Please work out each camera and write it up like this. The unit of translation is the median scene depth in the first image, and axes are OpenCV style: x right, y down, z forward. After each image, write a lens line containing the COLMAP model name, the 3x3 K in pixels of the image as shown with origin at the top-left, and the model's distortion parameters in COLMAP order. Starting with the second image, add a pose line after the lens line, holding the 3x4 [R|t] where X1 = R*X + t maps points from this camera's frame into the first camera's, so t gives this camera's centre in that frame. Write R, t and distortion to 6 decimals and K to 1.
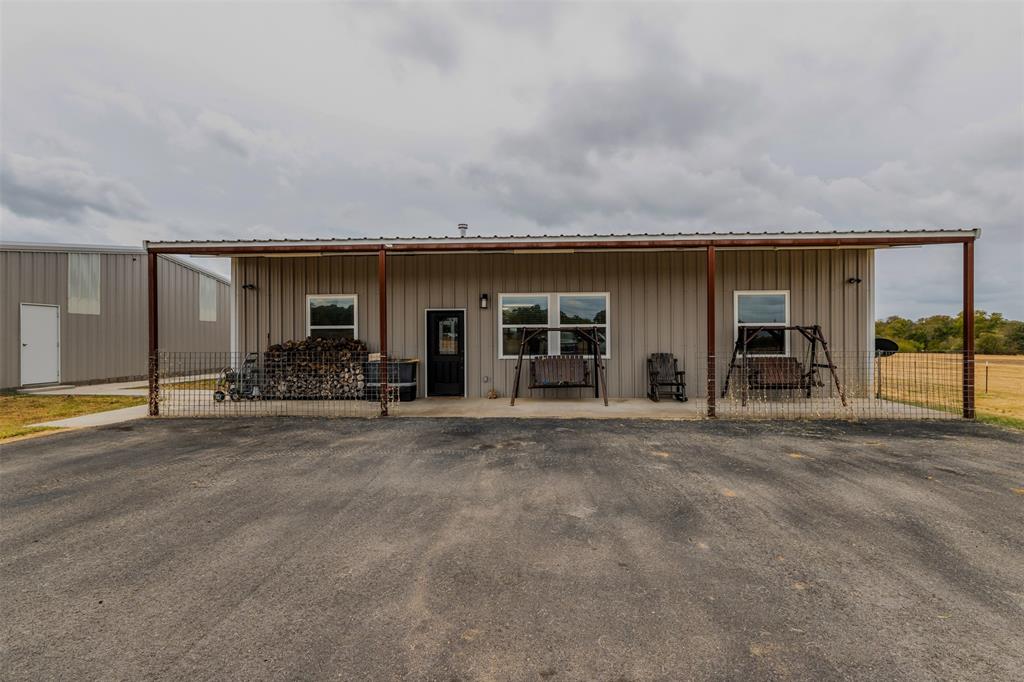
lens RADIAL K [[450.0, 0, 510.1], [0, 450.0, 343.0], [0, 0, 1]] dist [0.008752, 0.001823]
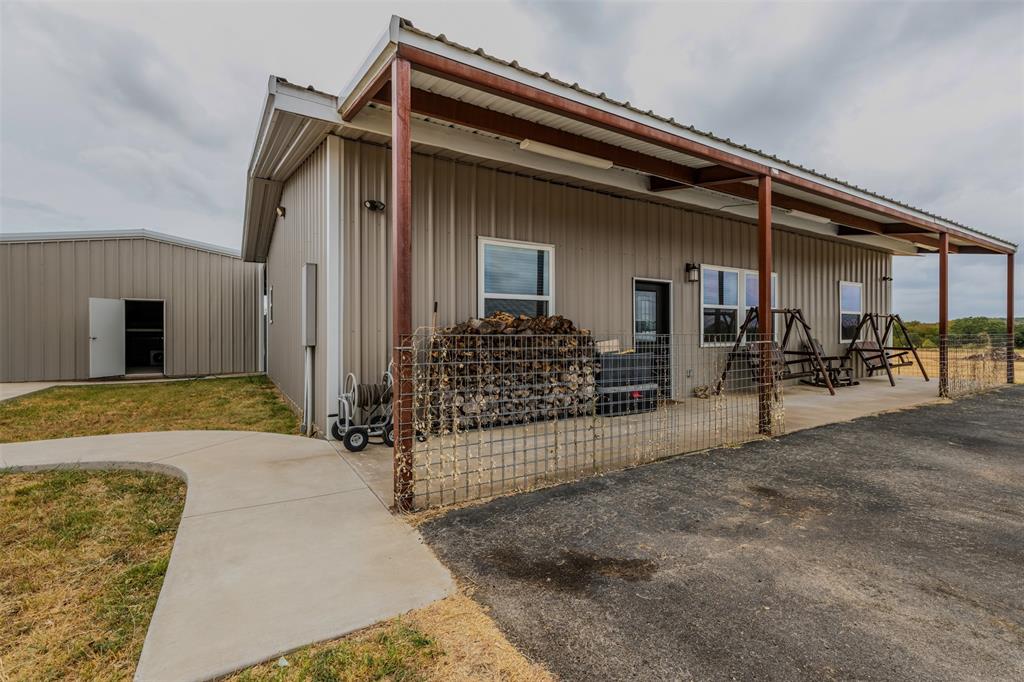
lens RADIAL K [[450.0, 0, 512.9], [0, 450.0, 335.5], [0, 0, 1]] dist [0.008752, 0.001823]
pose [[0.832619, 0.000324, 0.553847, -0.738536], [-0.000314, 1.000000, -0.000113, 0.014998], [-0.553847, -0.000080, 0.832619, 0.526237]]
